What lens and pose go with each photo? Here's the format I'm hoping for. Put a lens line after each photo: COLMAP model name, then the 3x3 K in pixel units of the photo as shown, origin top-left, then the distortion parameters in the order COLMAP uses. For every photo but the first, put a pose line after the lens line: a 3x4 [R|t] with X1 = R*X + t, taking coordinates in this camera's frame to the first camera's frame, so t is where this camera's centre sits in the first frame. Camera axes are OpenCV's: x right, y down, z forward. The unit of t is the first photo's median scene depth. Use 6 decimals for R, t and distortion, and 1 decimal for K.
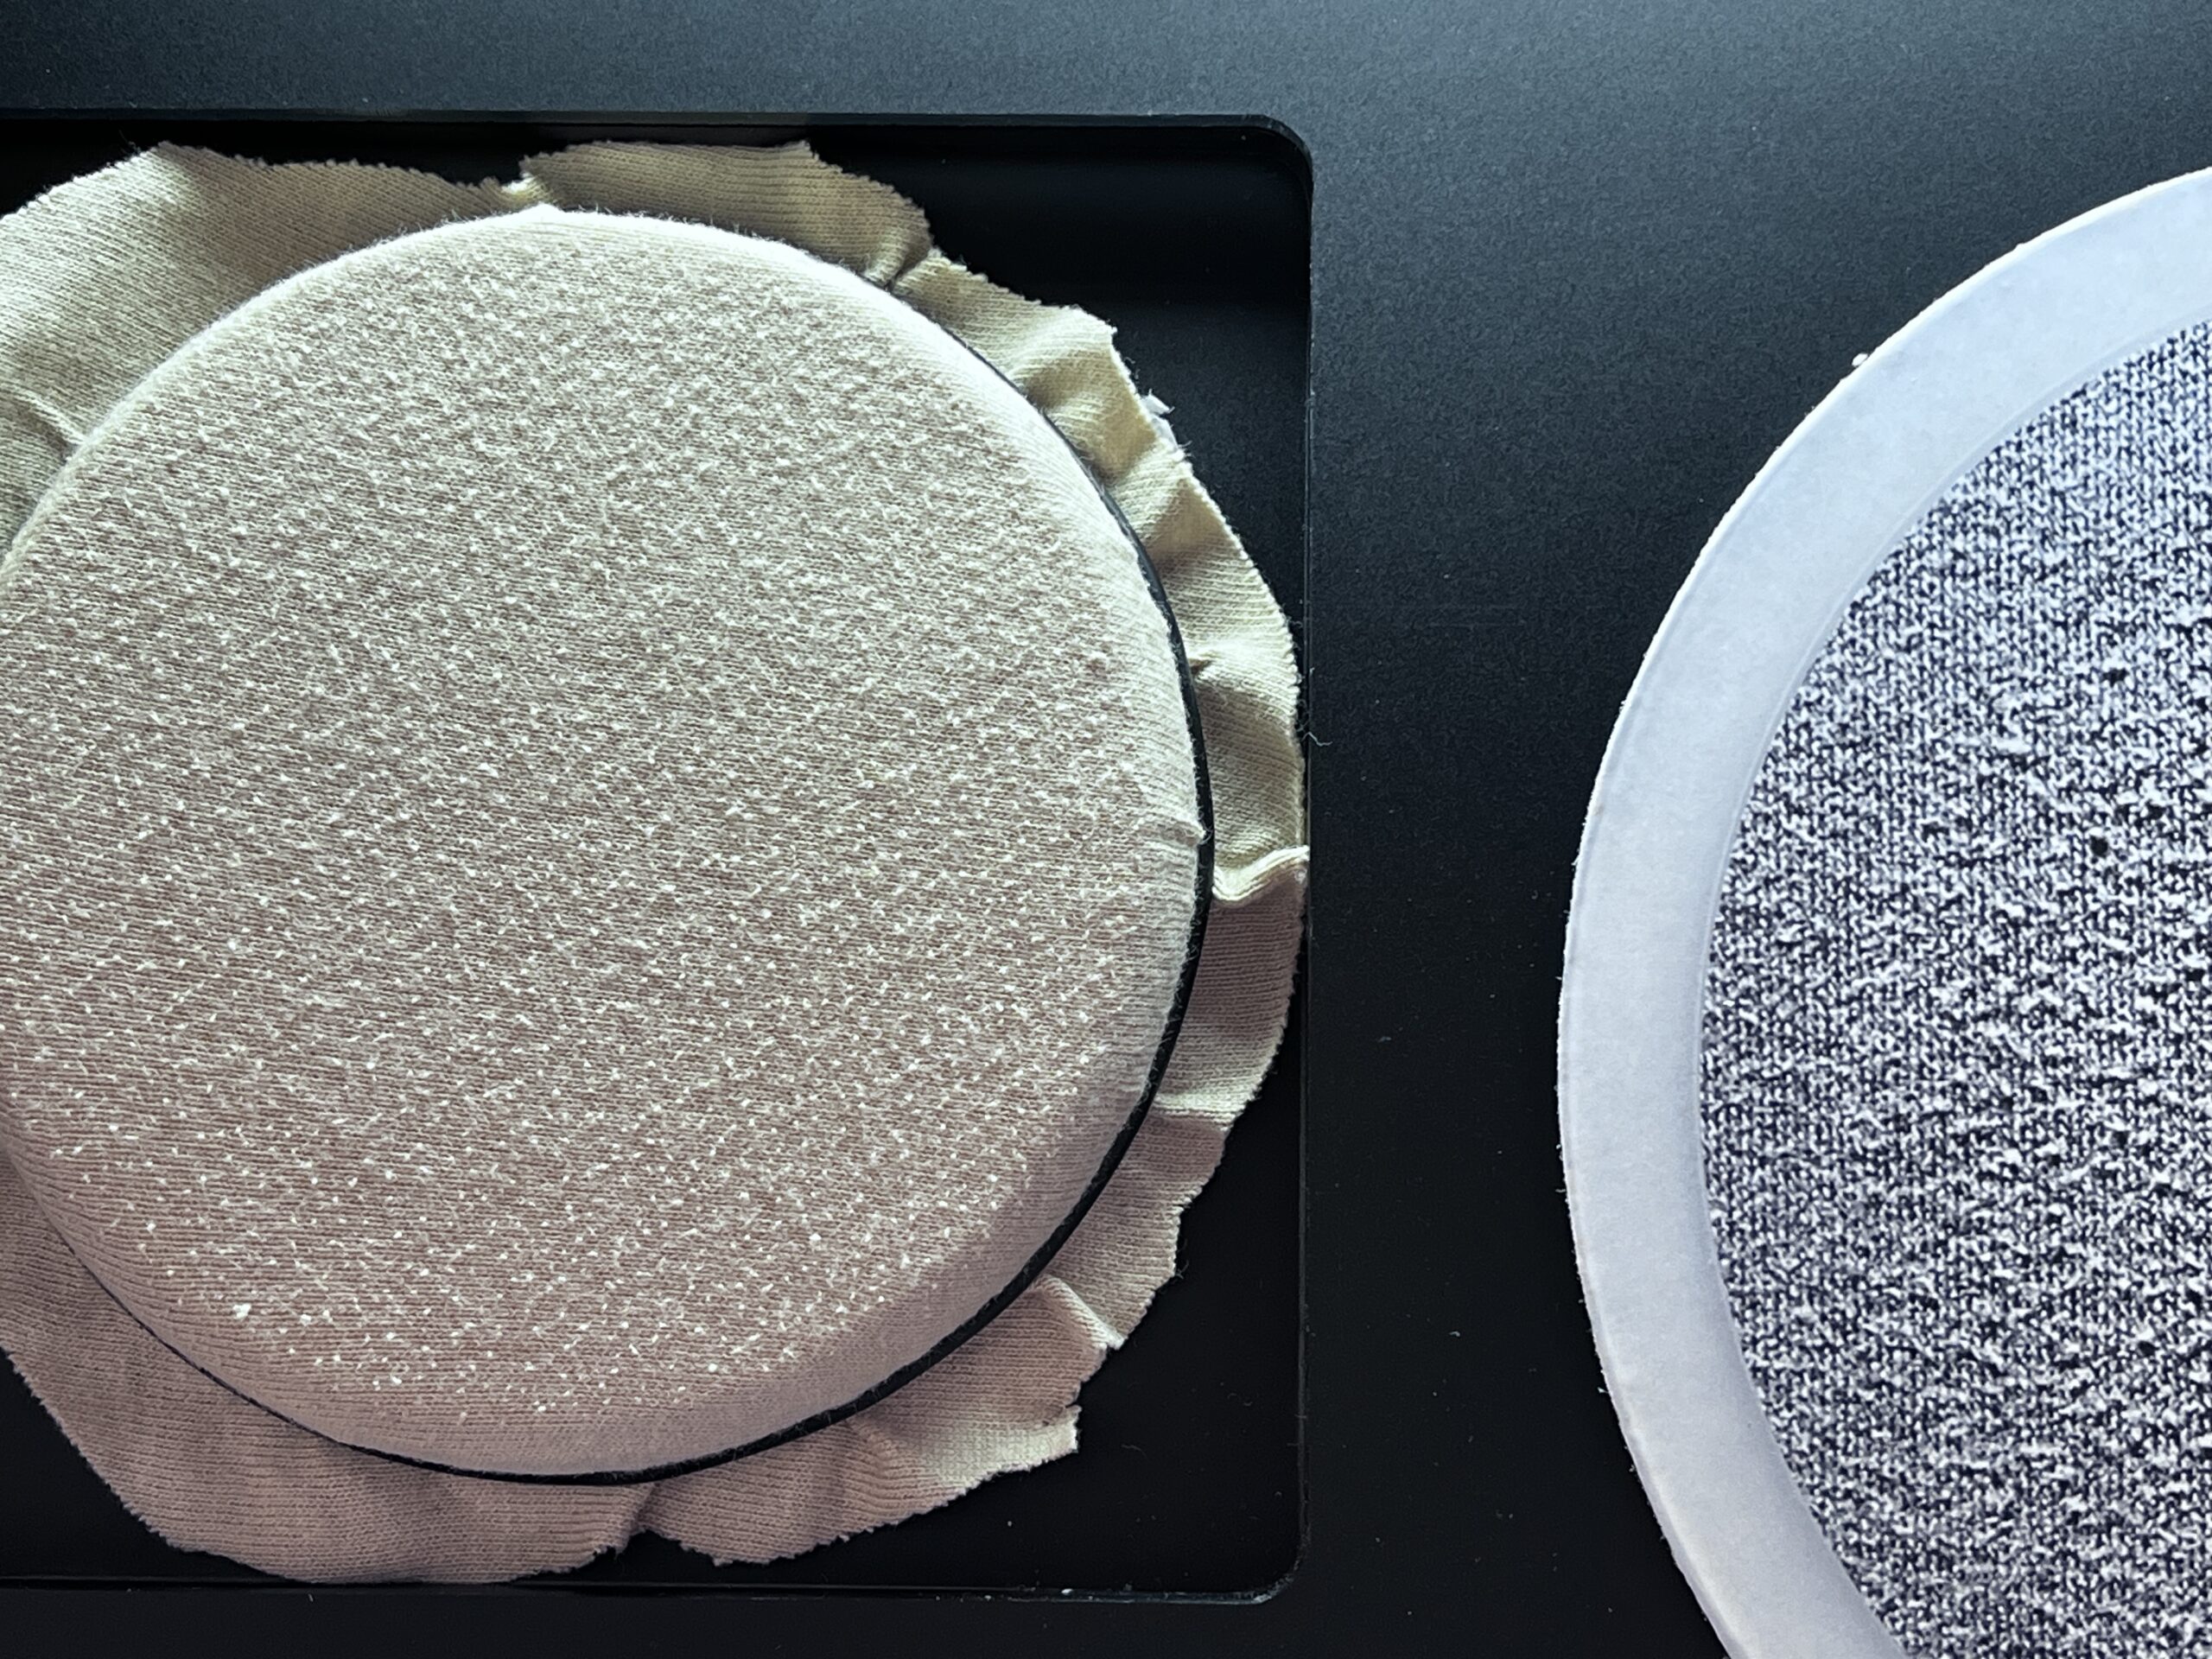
lens RADIAL K [[3478.3, 0, 1106.0], [0, 3478.3, 829.5], [0, 0, 1]] dist [0.197877, -0.962812]
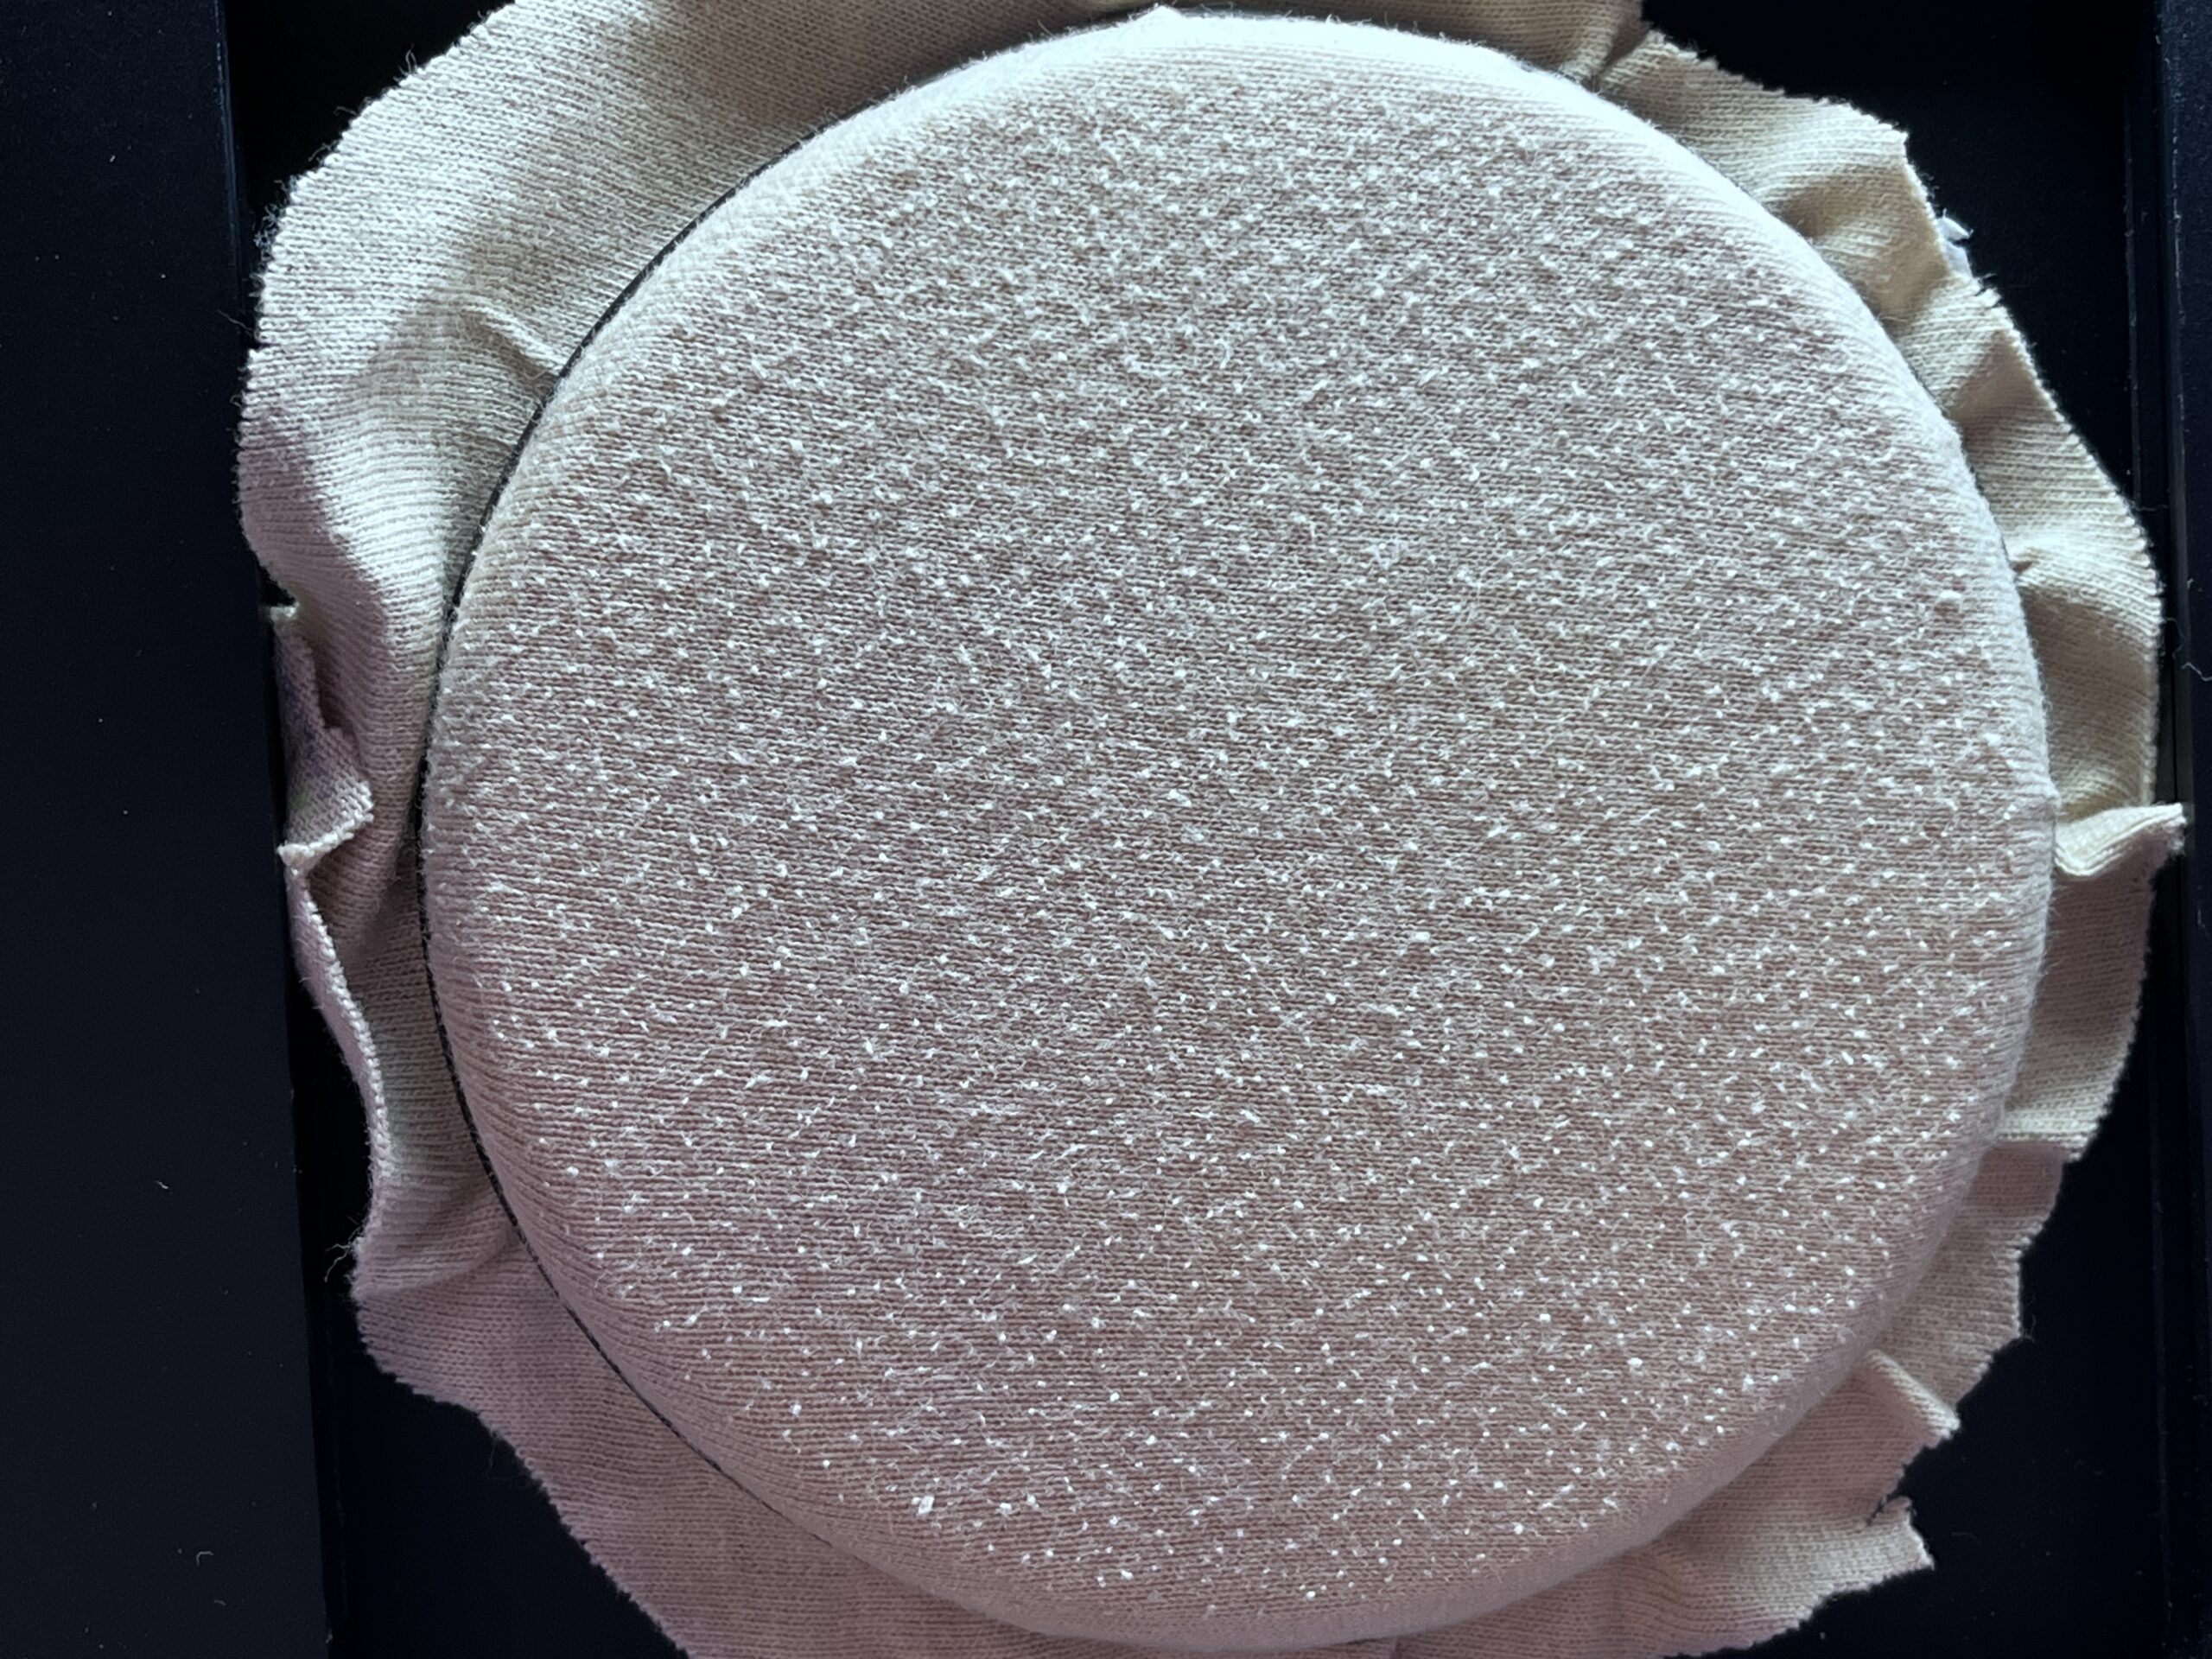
lens RADIAL K [[3478.3, 0, 1106.0], [0, 3478.3, 829.5], [0, 0, 1]] dist [0.197877, -0.962812]
pose [[0.992949, -0.068886, 0.096472, -0.266406], [0.048283, 0.978280, 0.201589, -0.165074], [-0.108263, -0.195509, 0.974708, 0.254357]]
